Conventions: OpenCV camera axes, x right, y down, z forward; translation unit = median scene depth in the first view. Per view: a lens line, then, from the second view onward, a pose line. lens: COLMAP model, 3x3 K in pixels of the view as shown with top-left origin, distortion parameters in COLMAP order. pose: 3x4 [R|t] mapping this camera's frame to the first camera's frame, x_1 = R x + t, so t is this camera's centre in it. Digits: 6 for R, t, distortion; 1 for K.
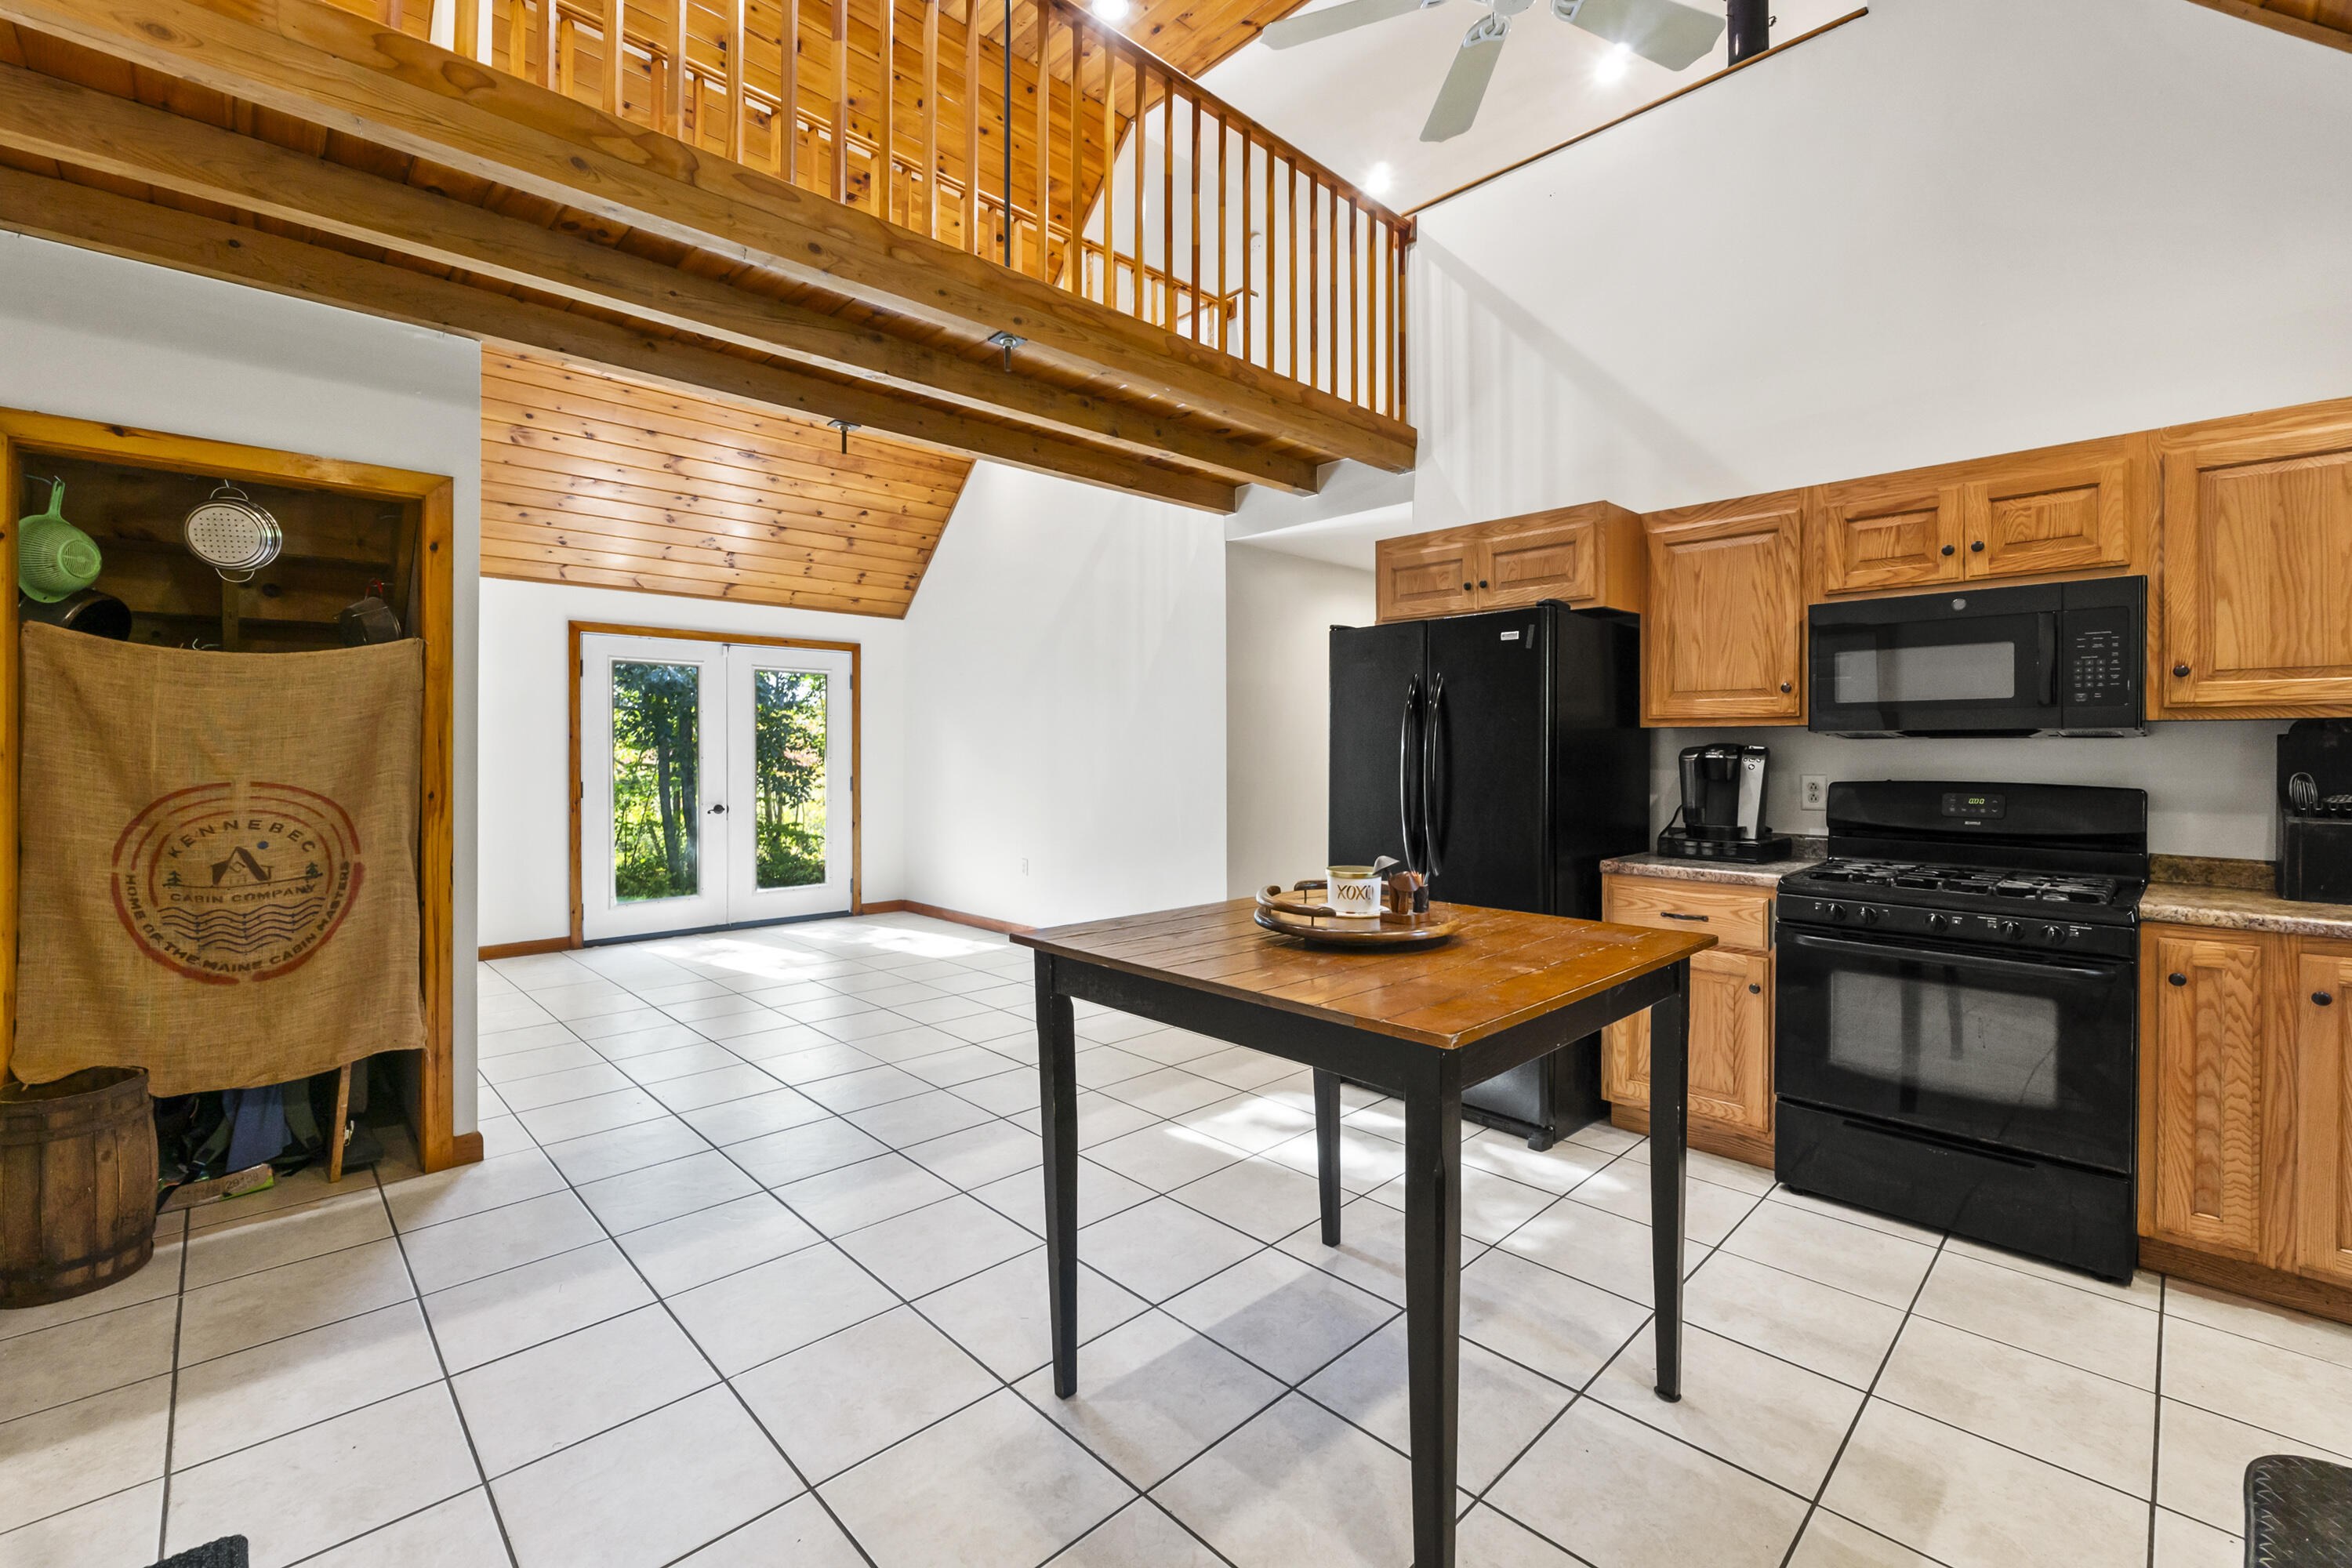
lens RADIAL K [[990.4, 0, 1169.6], [0, 990.4, 753.1], [0, 0, 1]] dist [-0.008409, -0.000189]
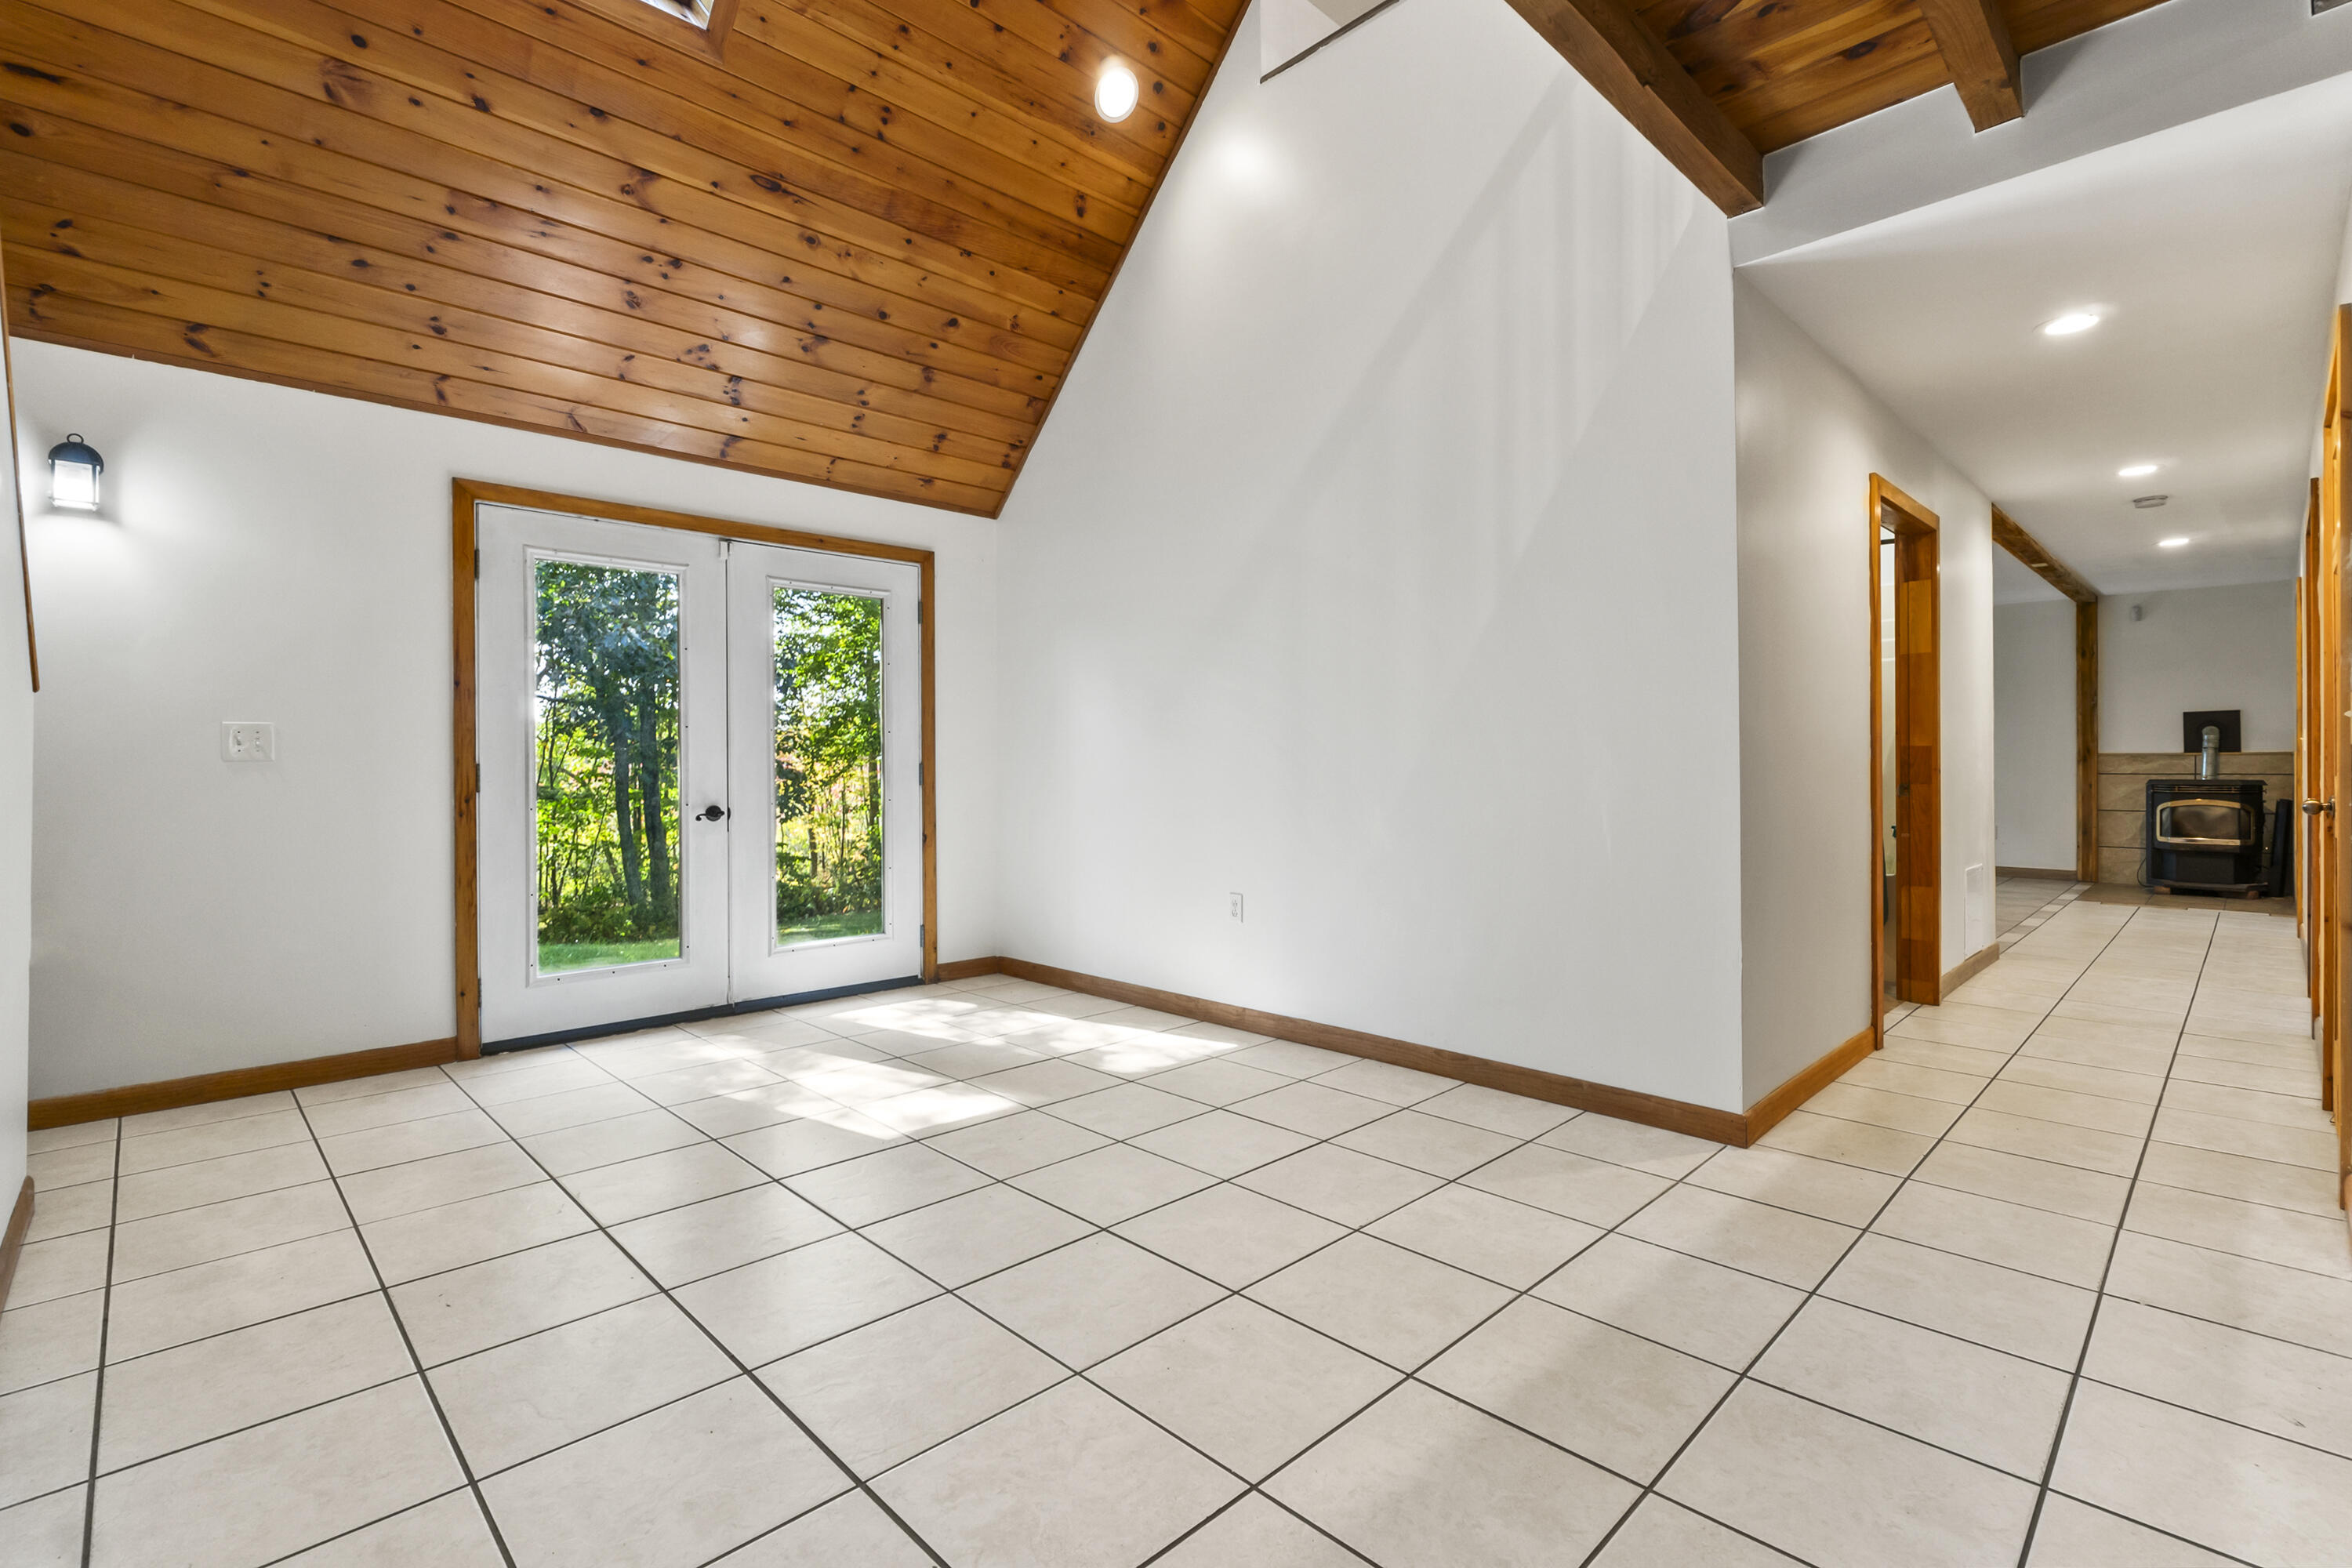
lens RADIAL K [[1060.5, 0, 1169.3], [0, 1060.5, 766.1], [0, 0, 1]] dist [-0.007304, -0.000740]
pose [[0.999978, -0.004794, 0.004574, -0.391340], [0.004801, 0.999987, -0.001602, 0.066006], [-0.004566, 0.001624, 0.999988, 0.763049]]
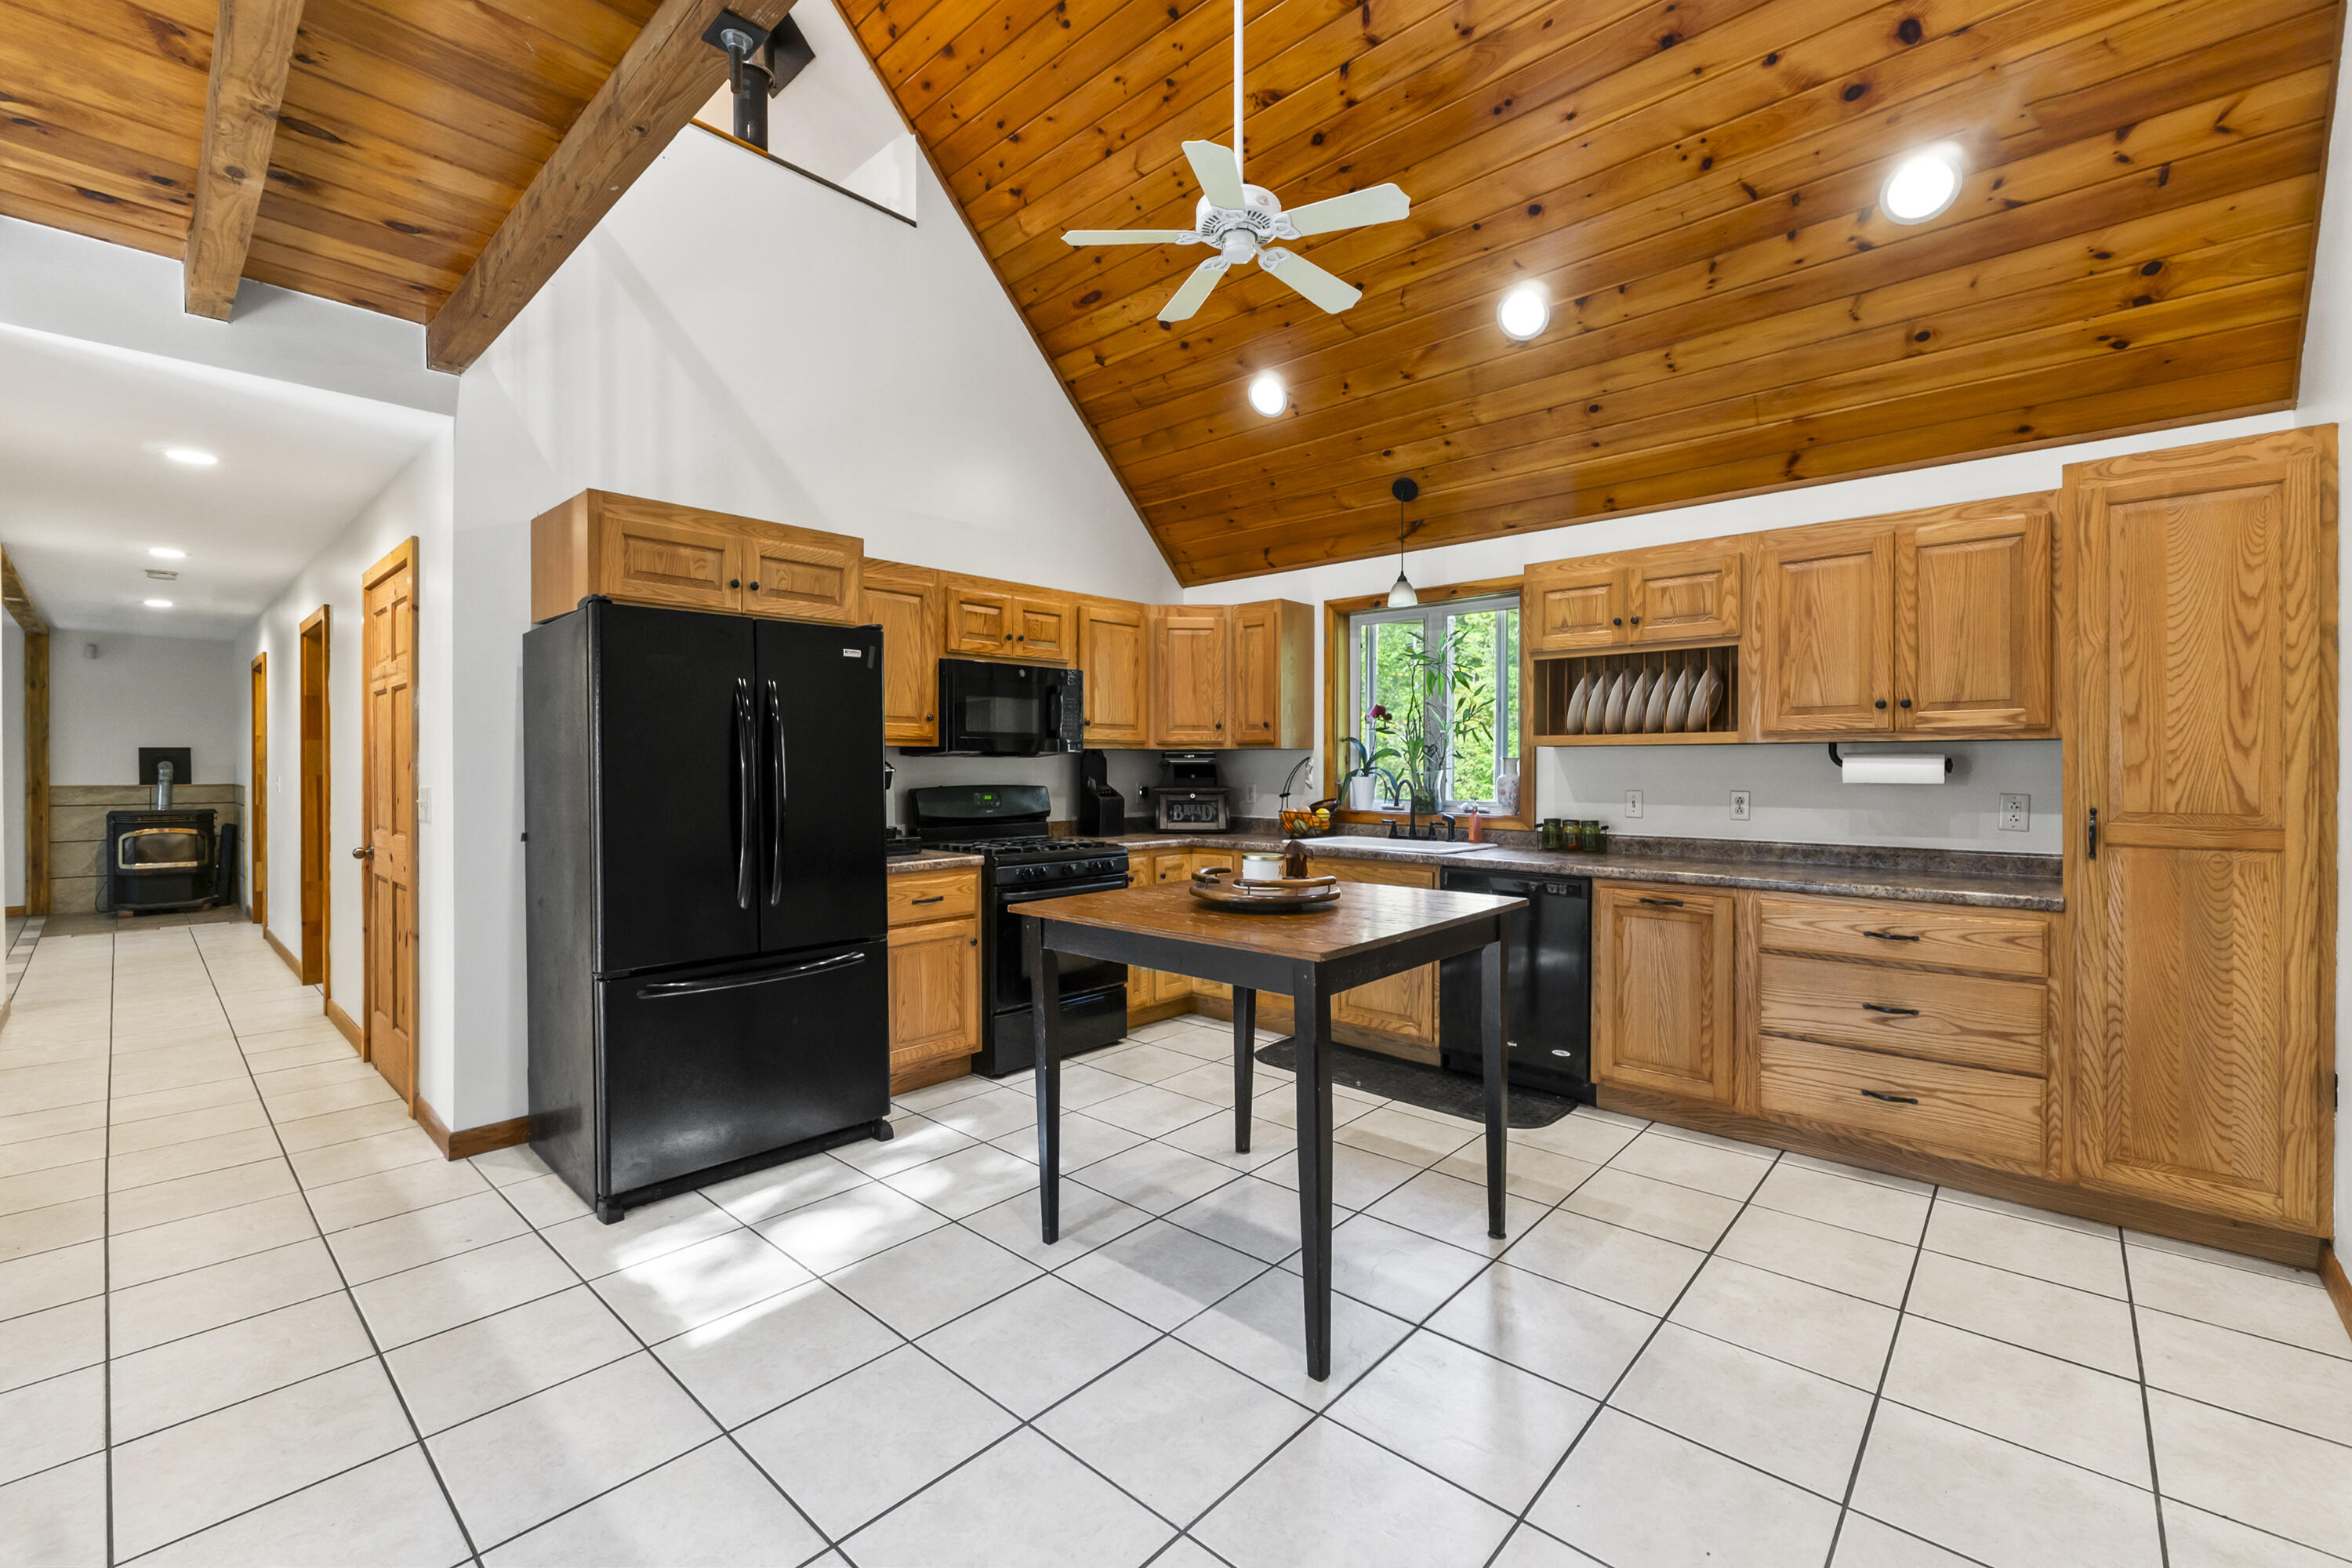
lens RADIAL K [[983.0, 0, 1176.4], [0, 983.0, 770.0], [0, 0, 1]] dist [-0.005827, -0.000268]
pose [[-0.068551, -0.007378, 0.997620, -0.690535], [0.005235, 0.999956, 0.007755, -0.004711], [-0.997634, 0.005755, -0.068509, 0.741186]]
